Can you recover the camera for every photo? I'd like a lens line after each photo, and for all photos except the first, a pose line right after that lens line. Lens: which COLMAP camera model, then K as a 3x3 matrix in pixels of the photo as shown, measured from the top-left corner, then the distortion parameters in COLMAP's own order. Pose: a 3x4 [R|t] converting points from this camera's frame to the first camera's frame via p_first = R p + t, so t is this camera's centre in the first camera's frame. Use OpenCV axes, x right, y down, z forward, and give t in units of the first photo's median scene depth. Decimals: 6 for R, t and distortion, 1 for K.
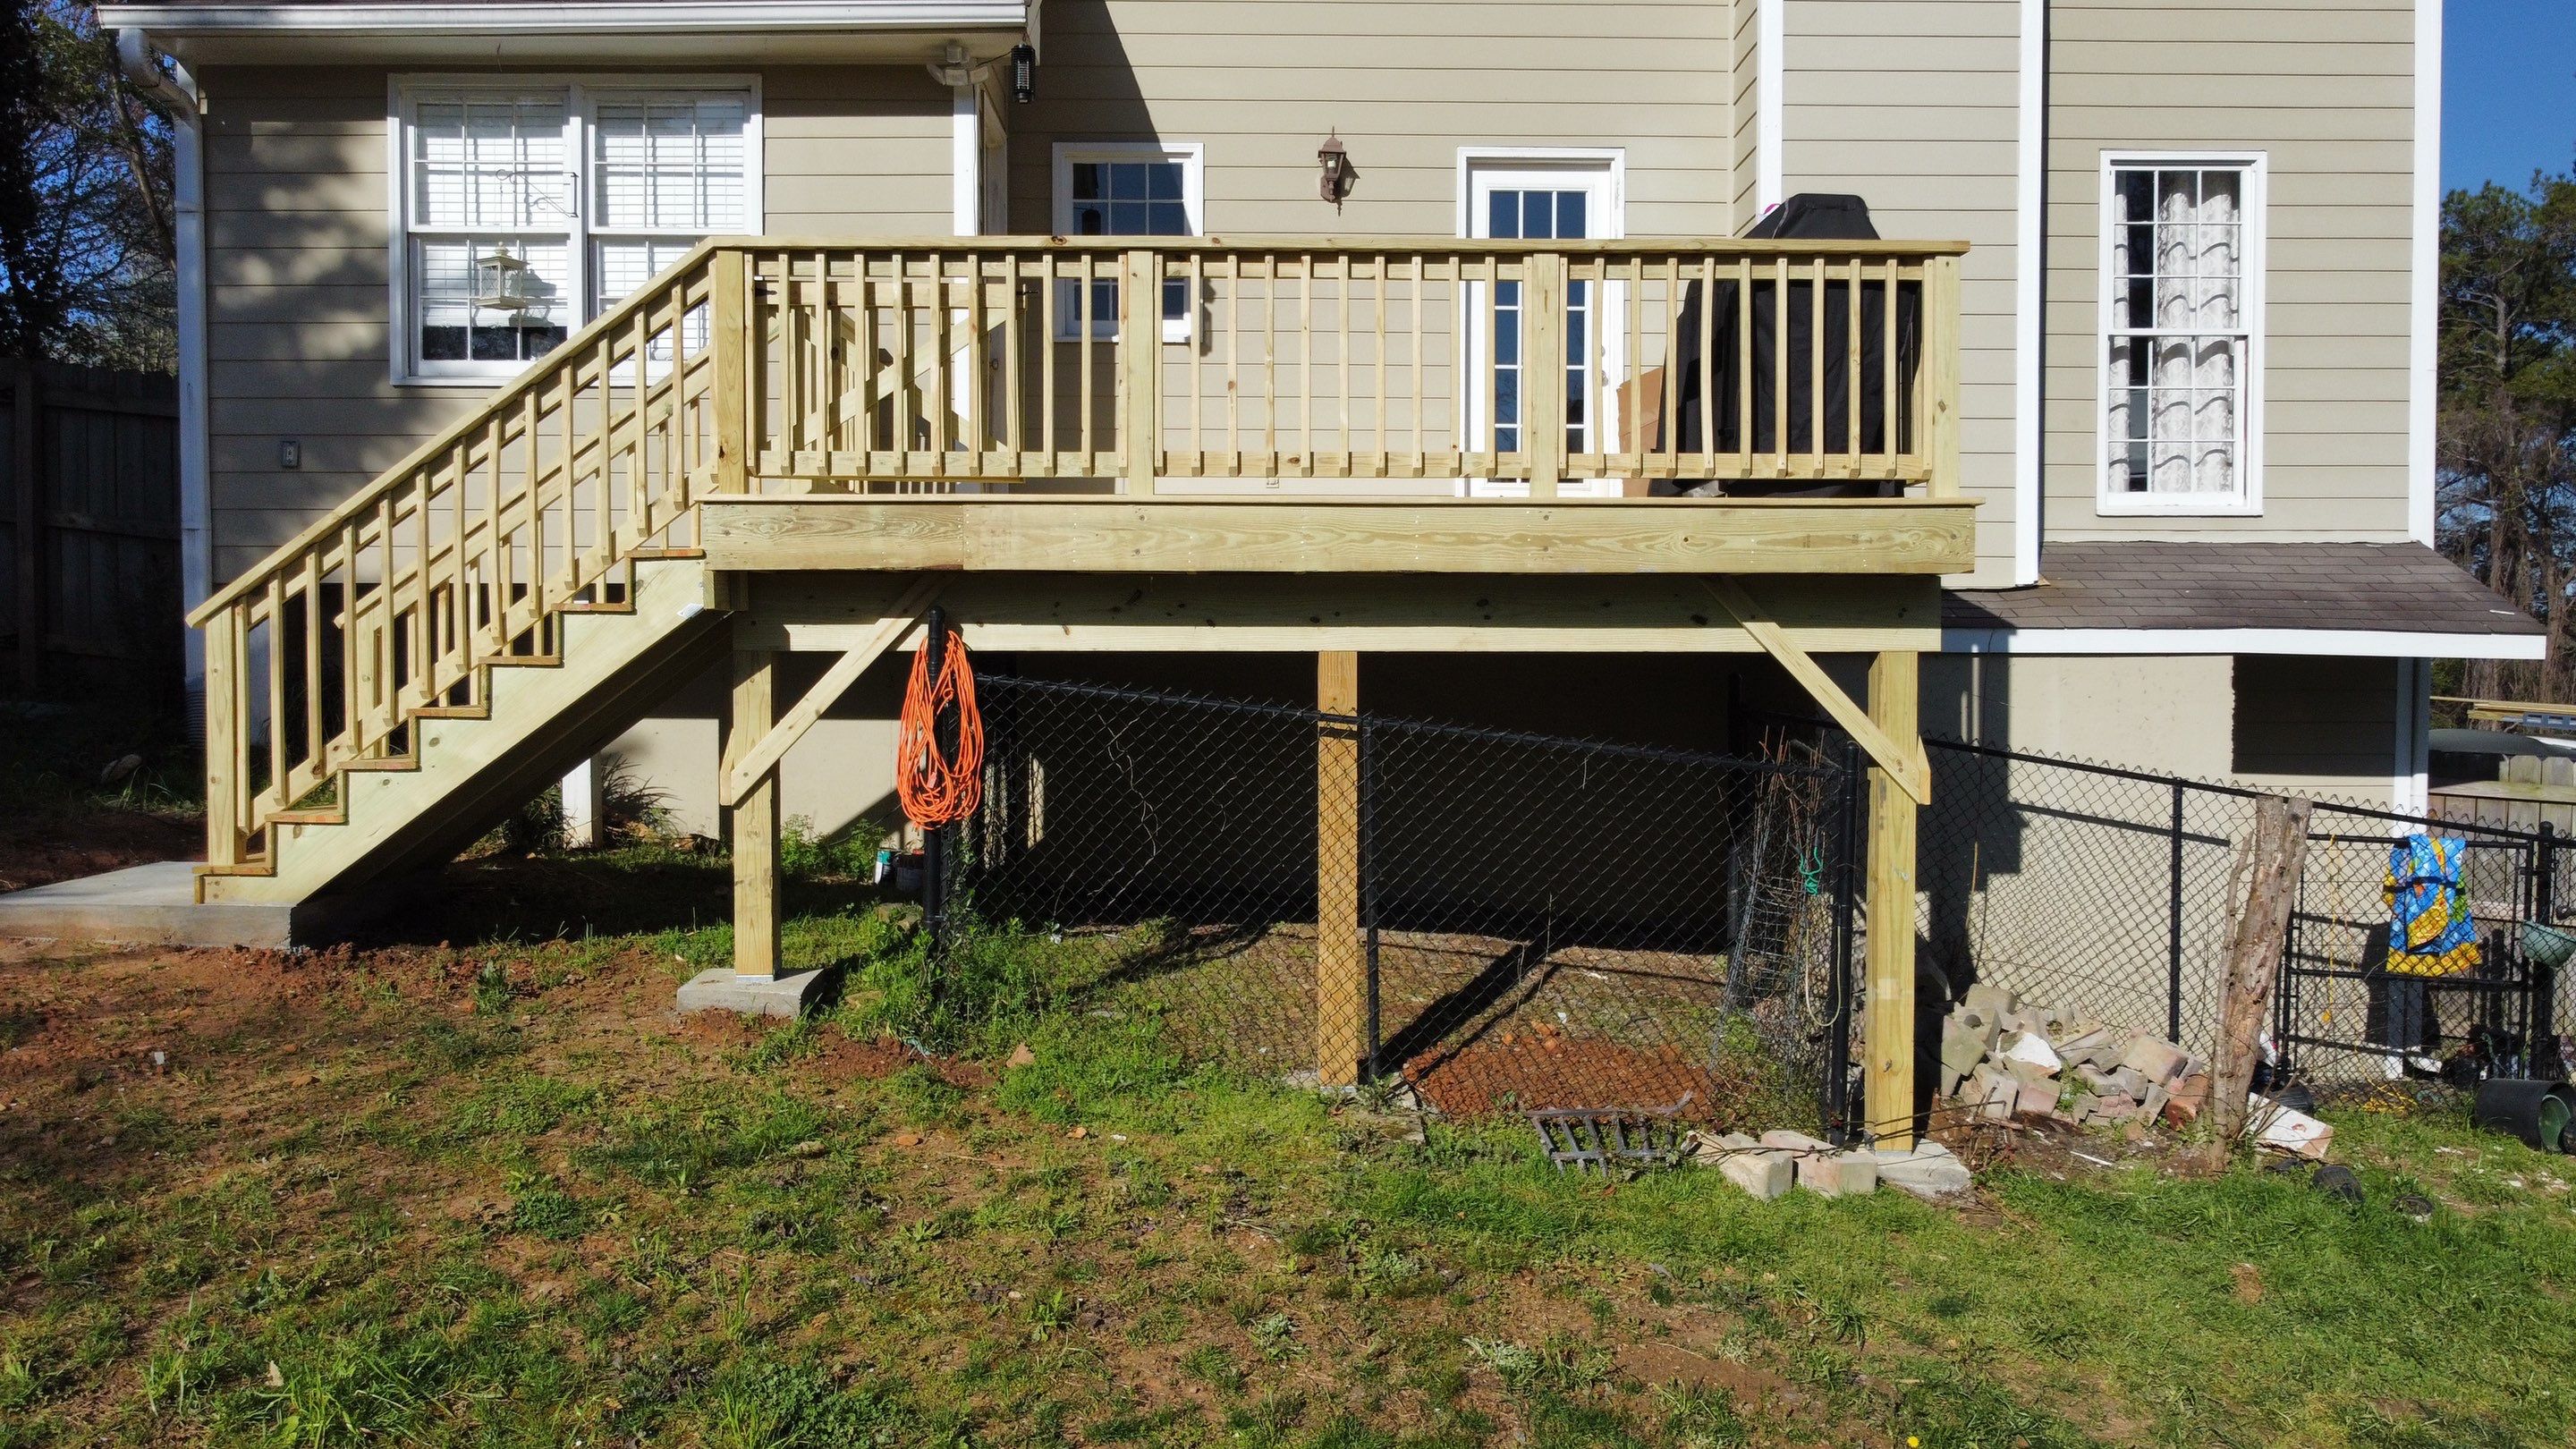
lens RADIAL K [[1960.3, 0, 1296.4], [0, 1960.3, 710.9], [0, 0, 1]] dist [0.007777, -0.014655]
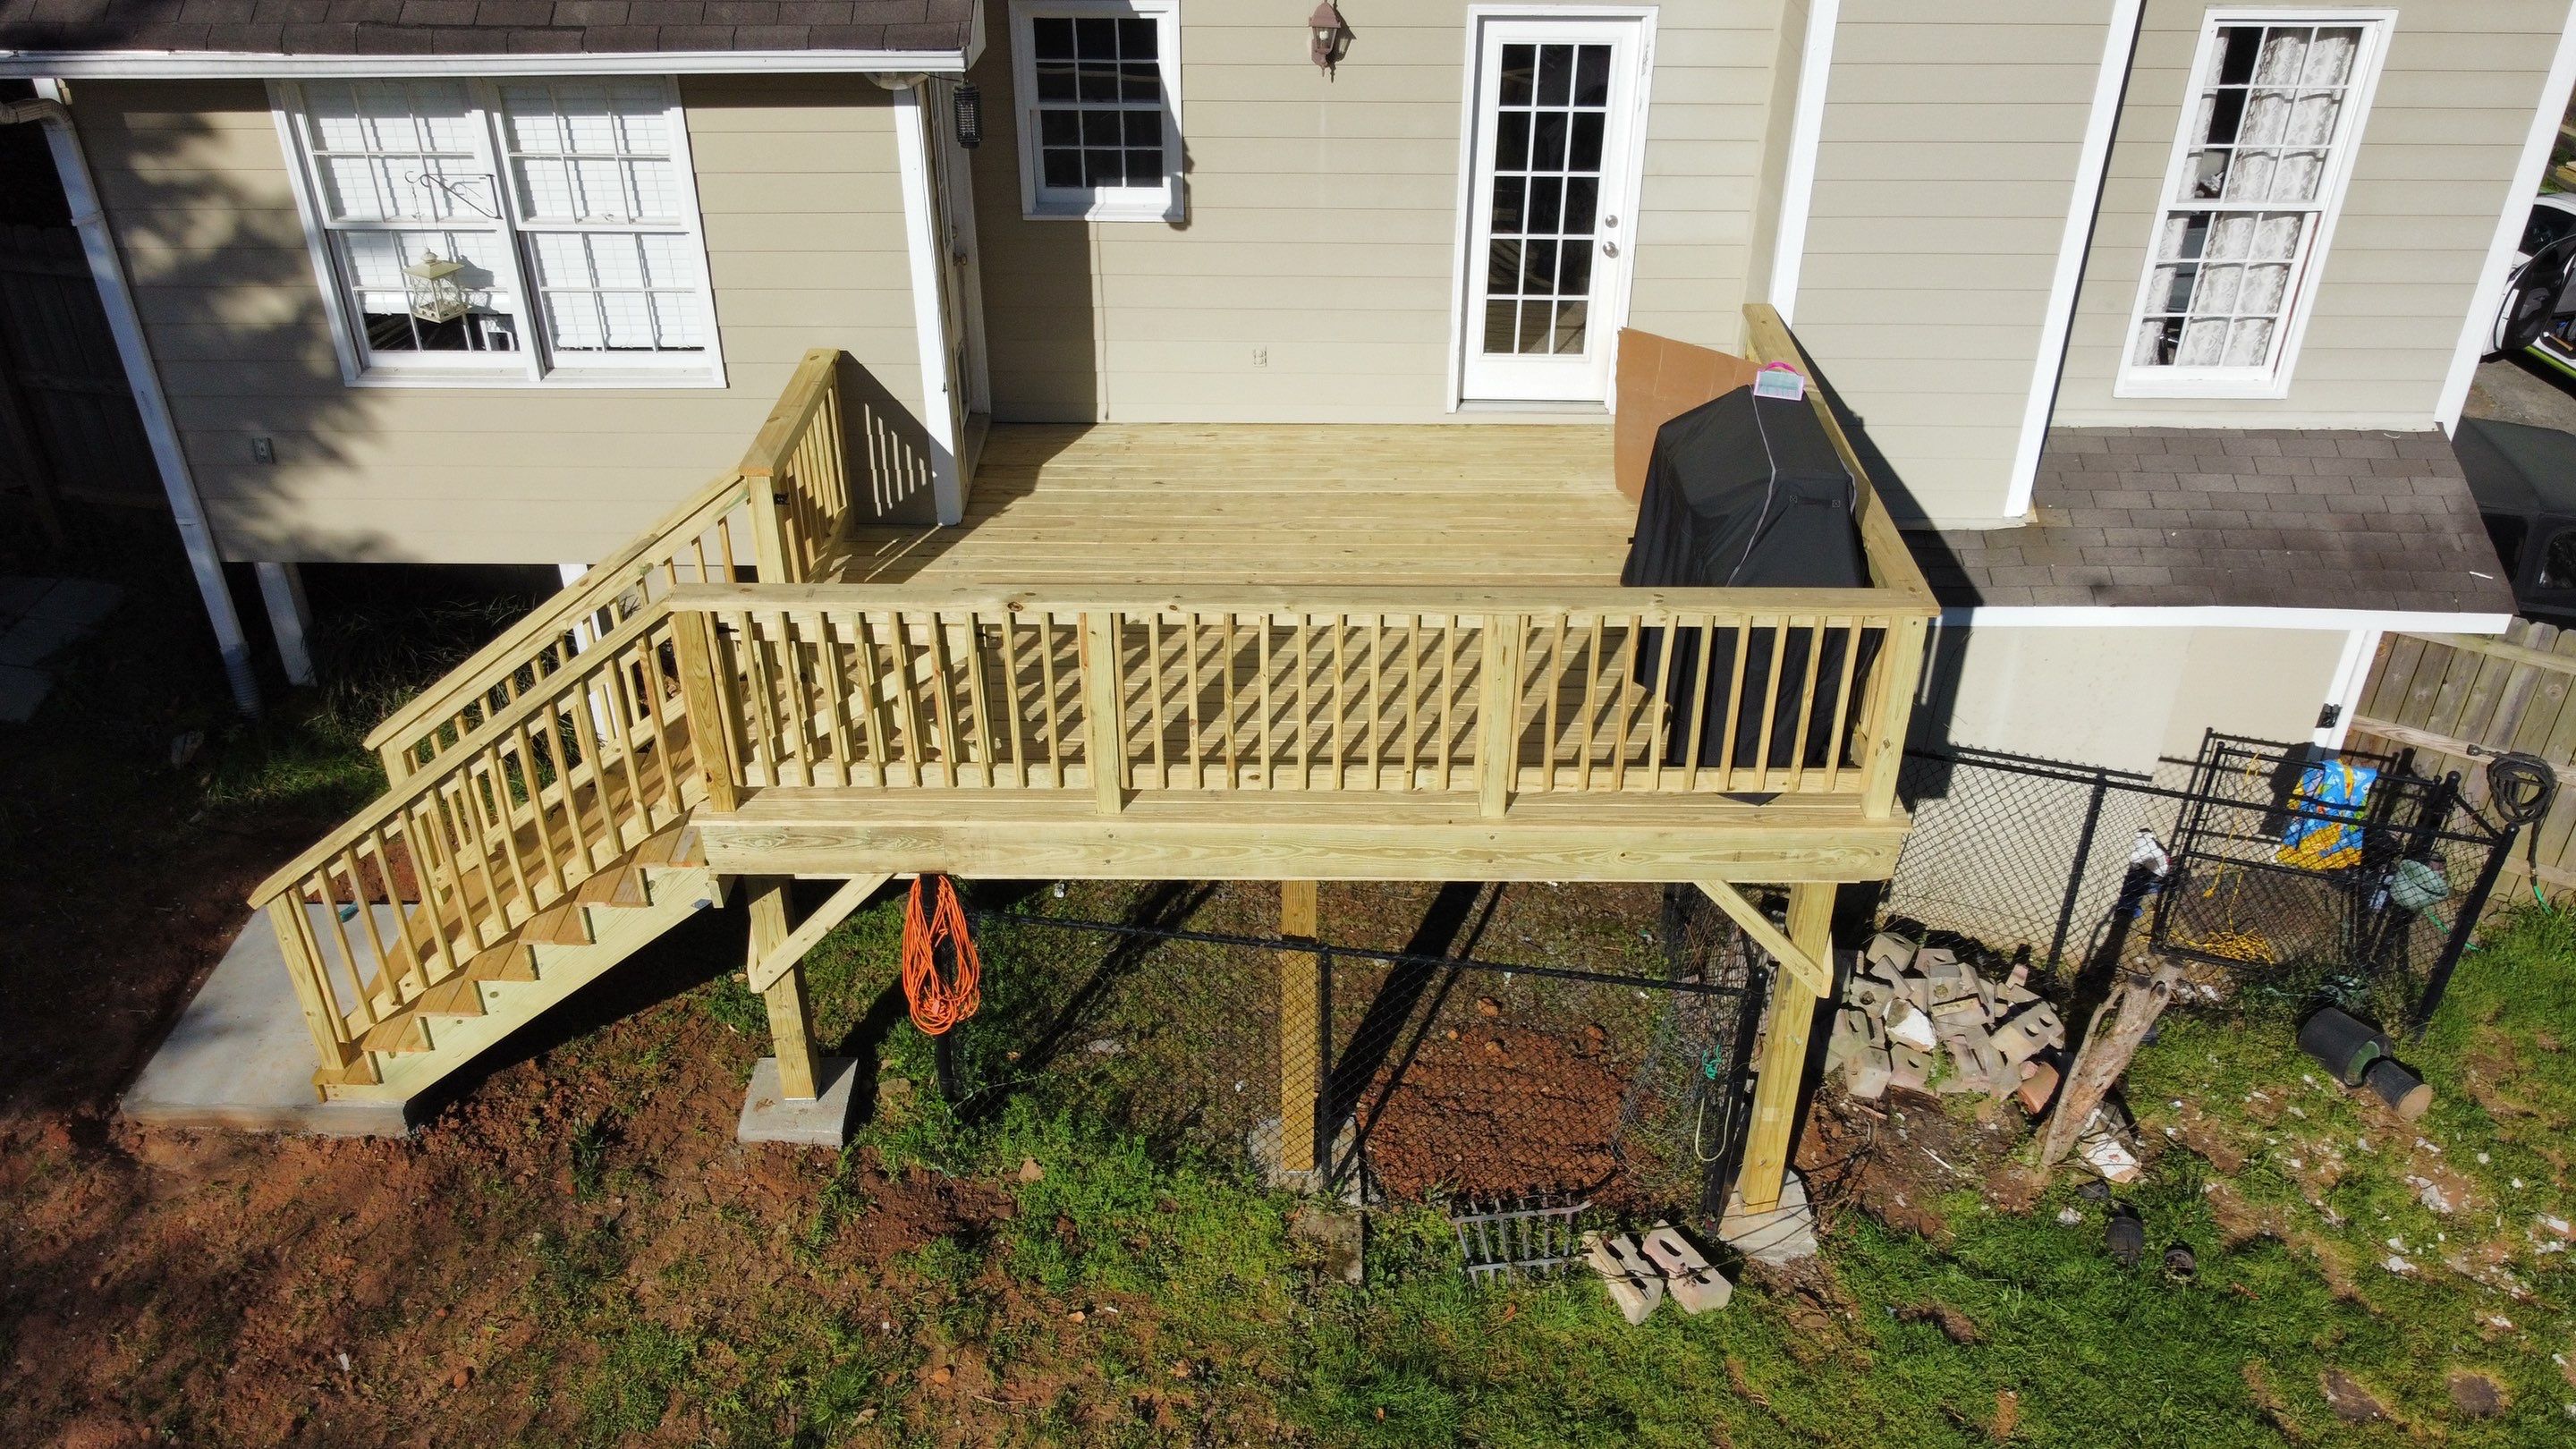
lens RADIAL K [[1960.3, 0, 1296.0], [0, 1960.3, 712.0], [0, 0, 1]] dist [0.007777, -0.014655]
pose [[0.999688, 0.016312, -0.018939, 0.030506], [-0.004390, 0.860493, 0.509444, -0.521829], [0.024607, -0.509201, 0.860296, 0.091083]]
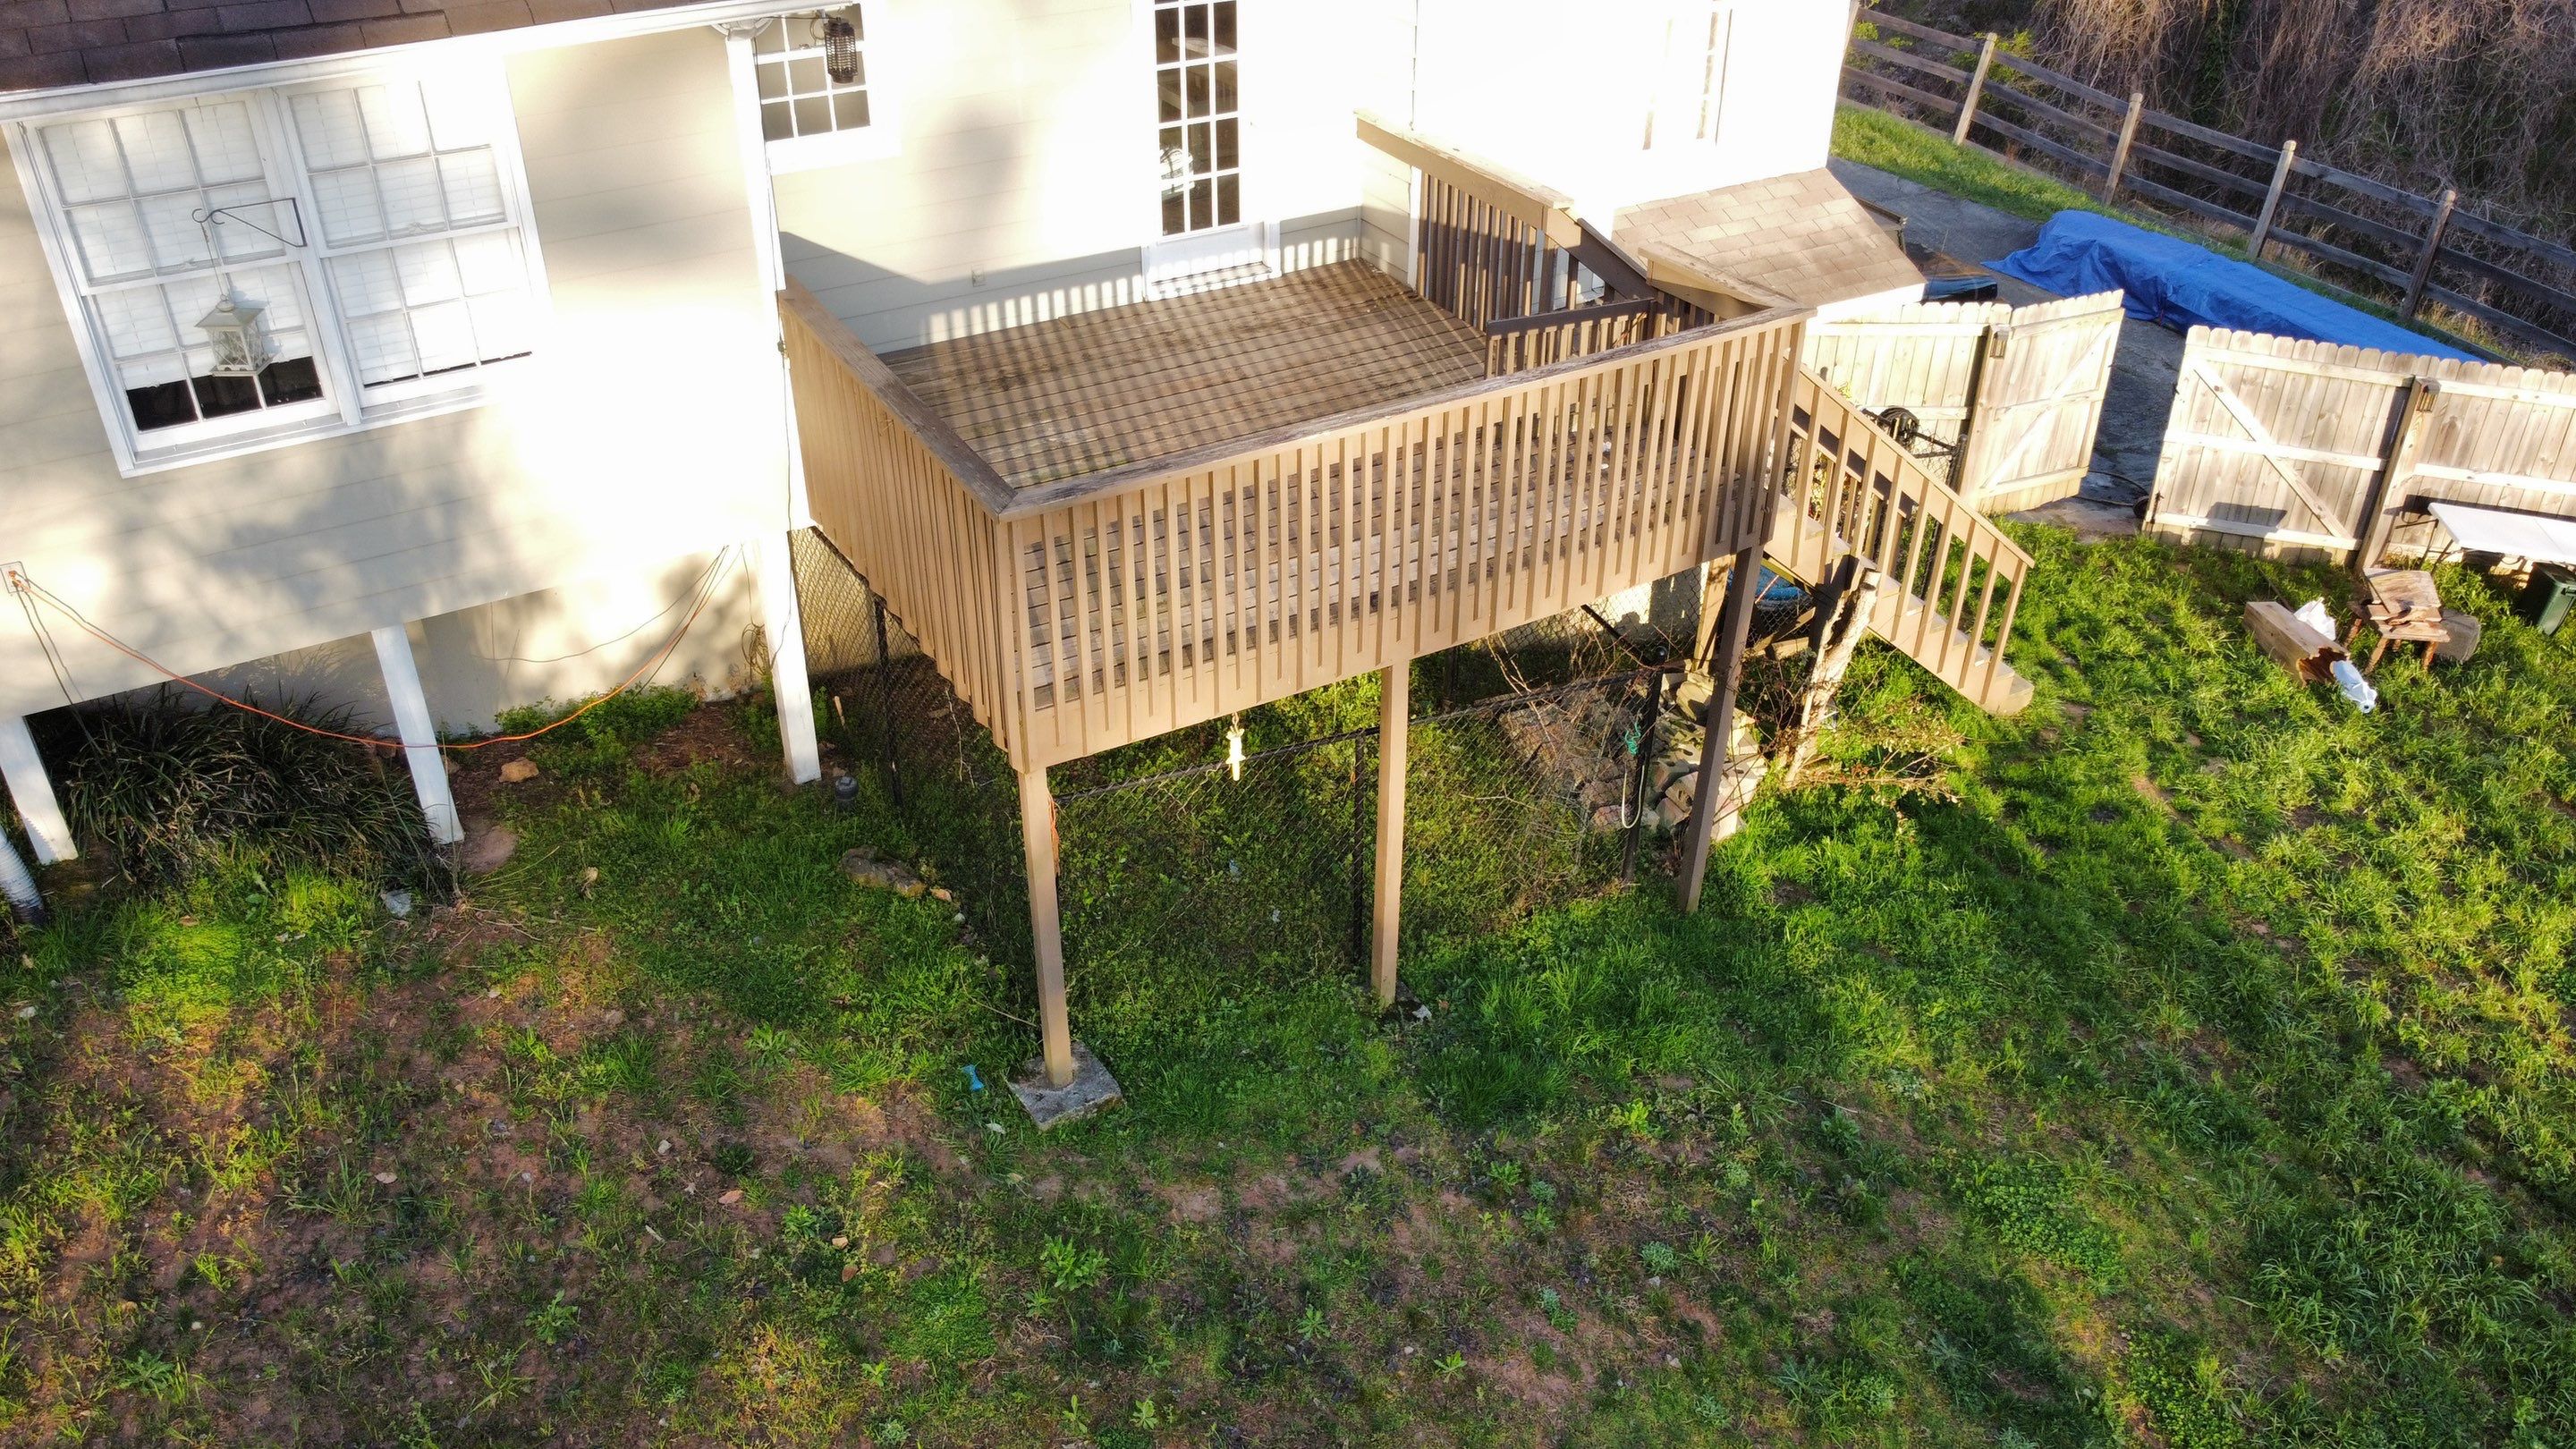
lens RADIAL K [[1960.3, 0, 1294.4], [0, 1960.3, 708.9], [0, 0, 1]] dist [0.007777, -0.014655]
pose [[0.866226, -0.266547, 0.422617, -0.405507], [0.012498, 0.857116, 0.514972, -0.505351], [-0.499496, -0.440800, 0.745788, 0.076049]]
